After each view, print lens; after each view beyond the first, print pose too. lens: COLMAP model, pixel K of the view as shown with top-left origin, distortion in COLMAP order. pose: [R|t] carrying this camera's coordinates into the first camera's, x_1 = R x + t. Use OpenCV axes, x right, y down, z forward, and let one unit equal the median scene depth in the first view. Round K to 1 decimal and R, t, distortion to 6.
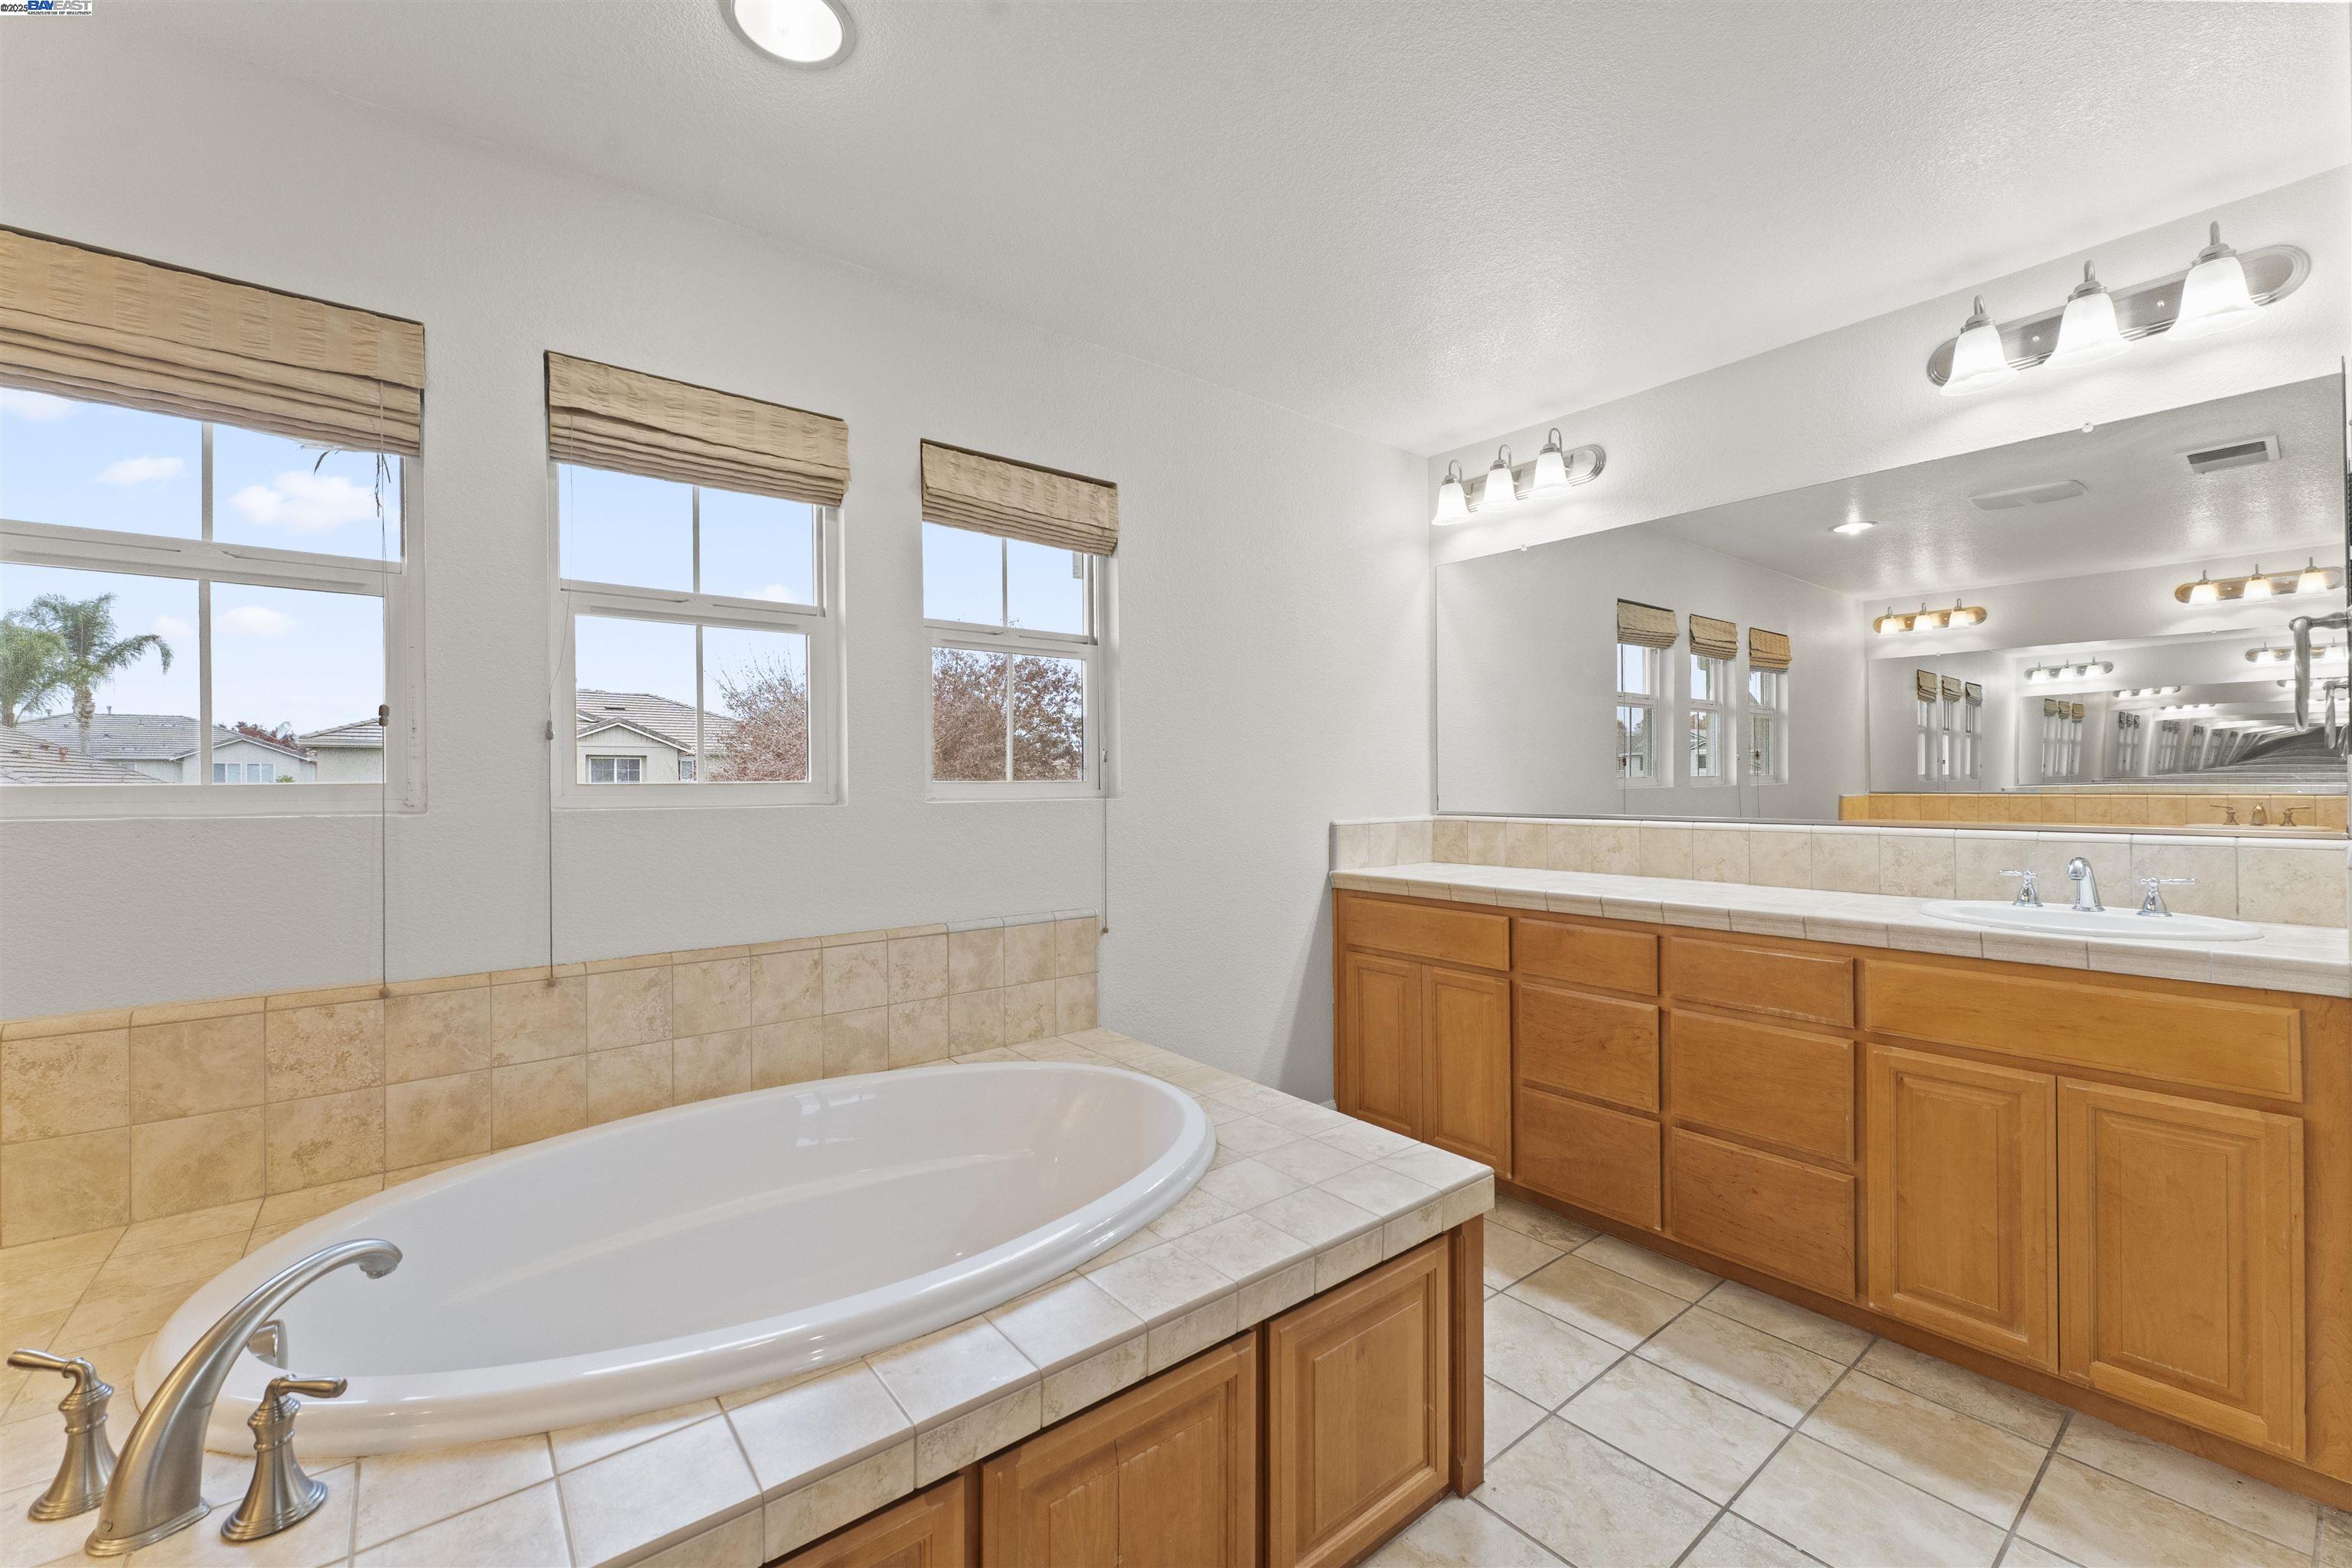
lens RADIAL K [[953.9, 0, 1154.1], [0, 953.9, 778.0], [0, 0, 1]] dist [-0.001420, -0.000428]
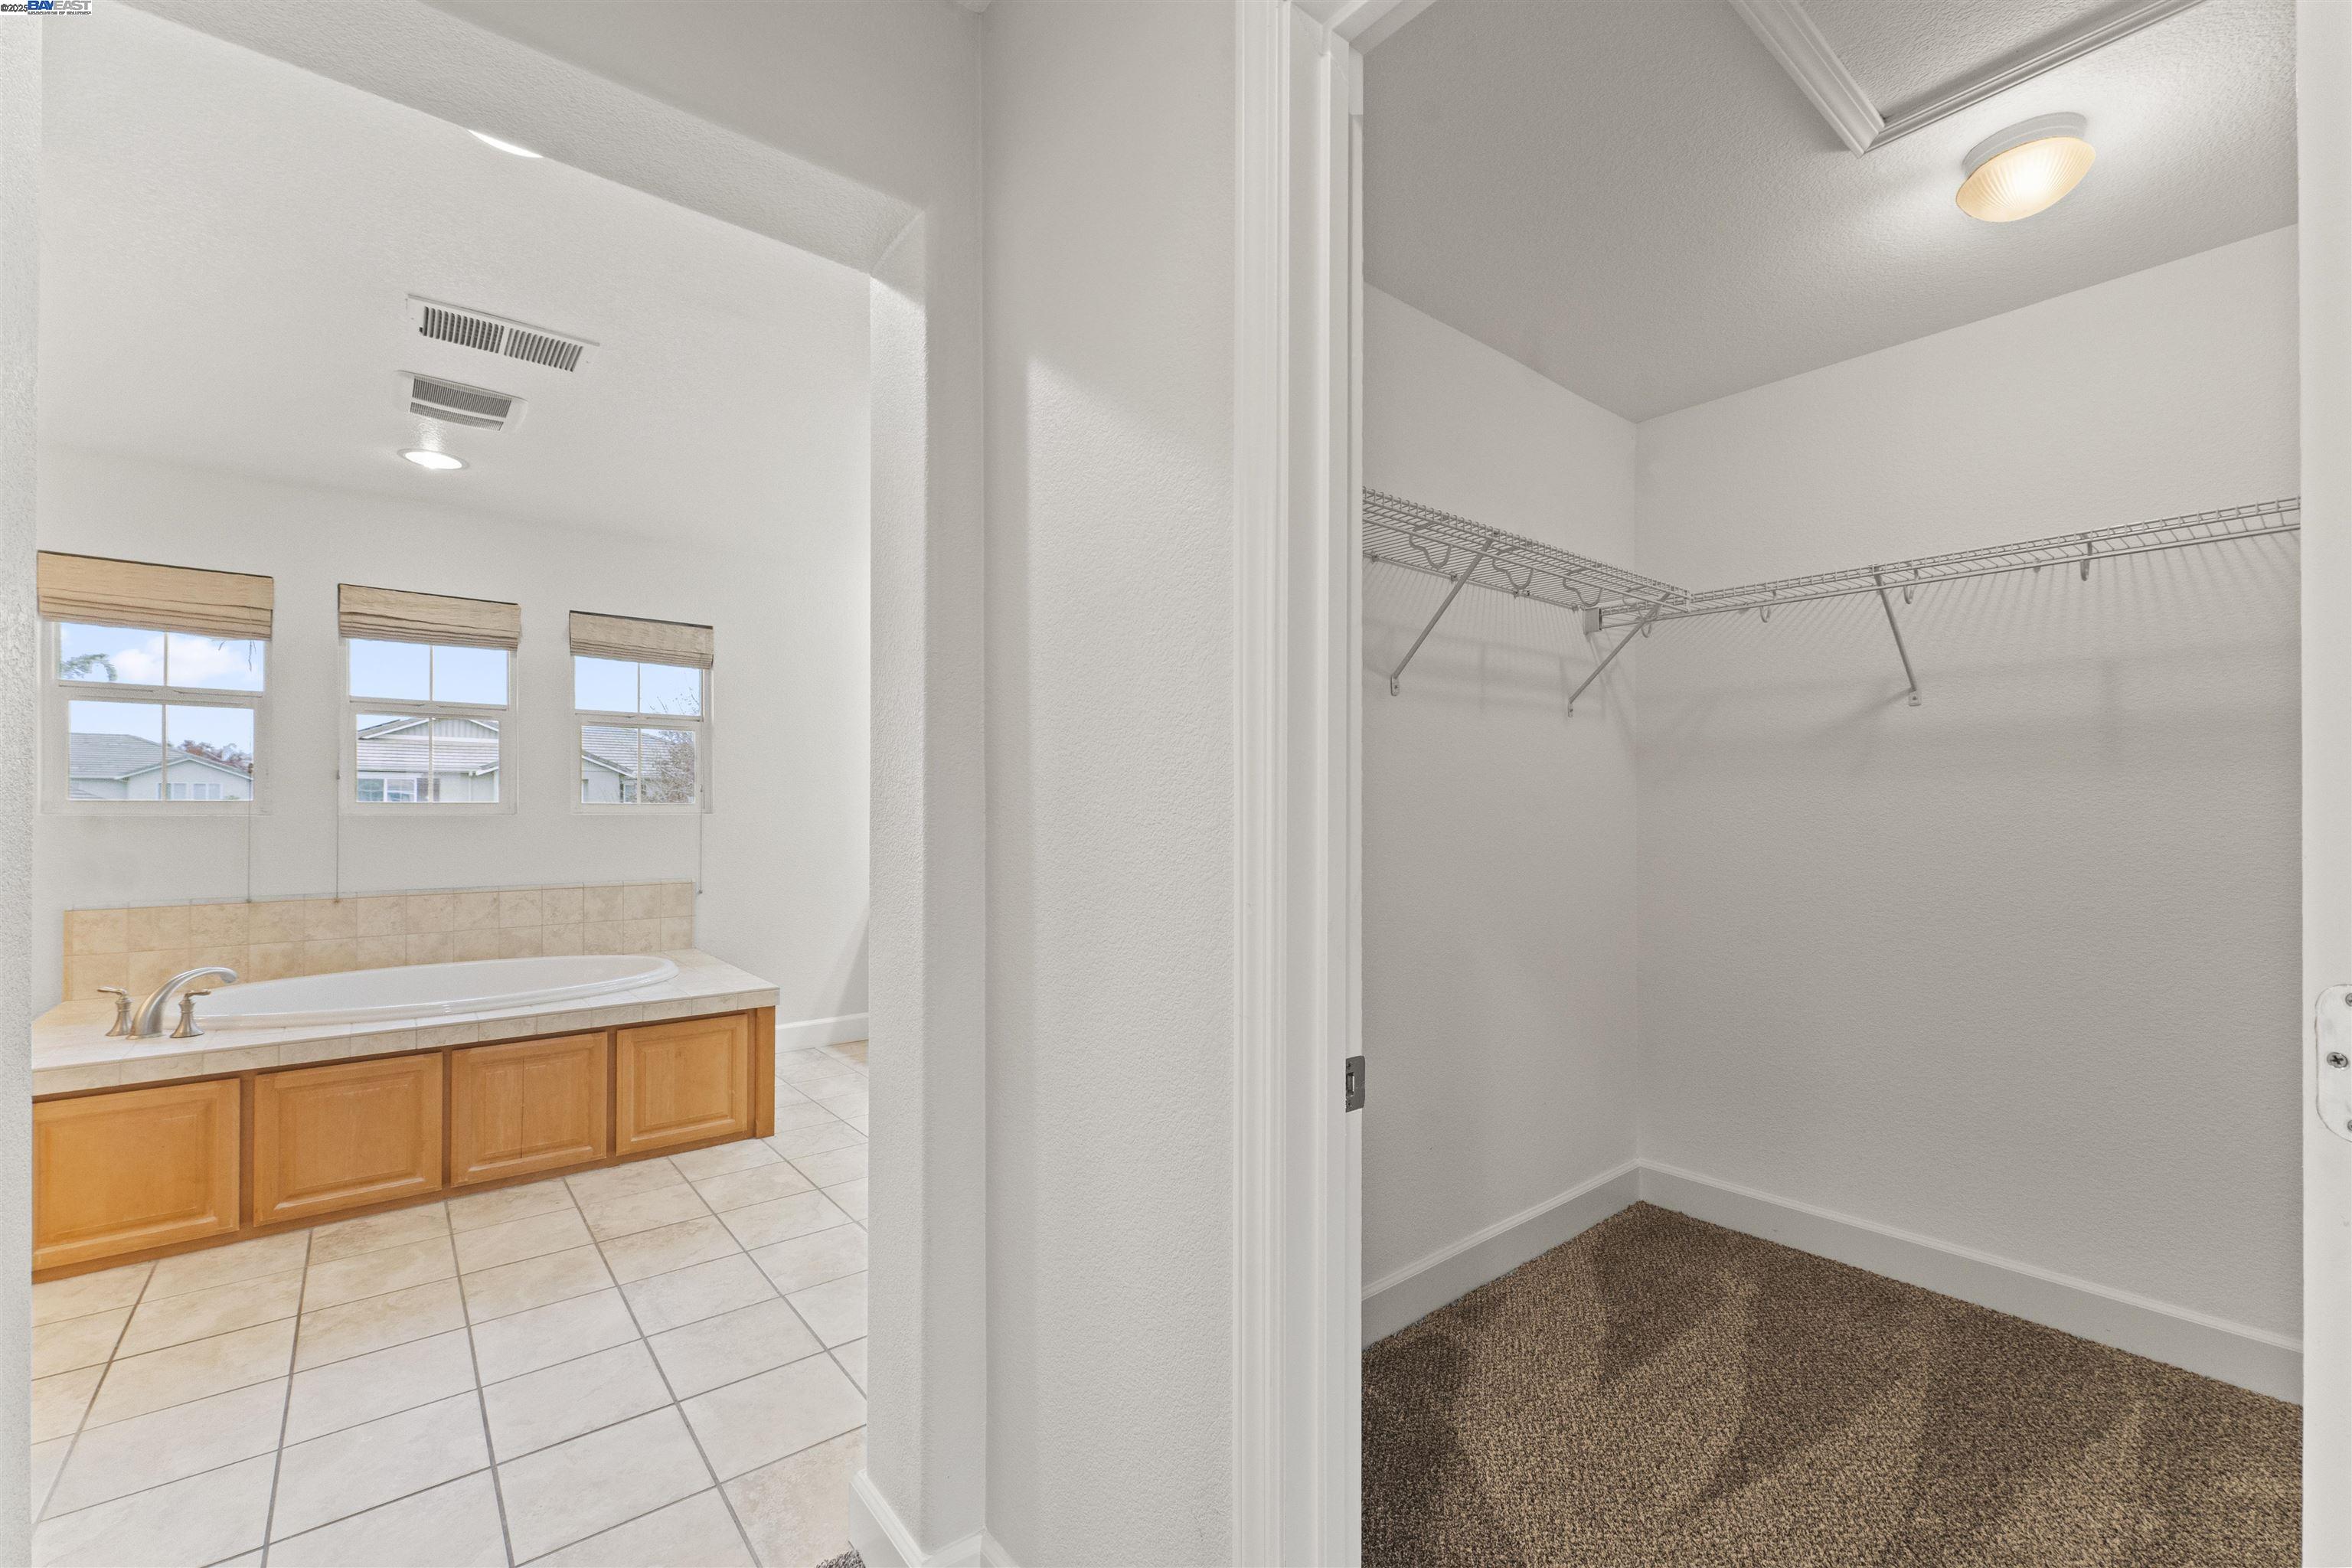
lens RADIAL K [[953.9, 0, 1129.4], [0, 953.9, 801.6], [0, 0, 1]] dist [-0.001420, -0.000428]
pose [[0.999840, 0.008280, 0.015854, 0.876955], [-0.008224, 0.999960, -0.003556, 0.000000], [-0.015883, 0.003425, 0.999868, -0.902653]]
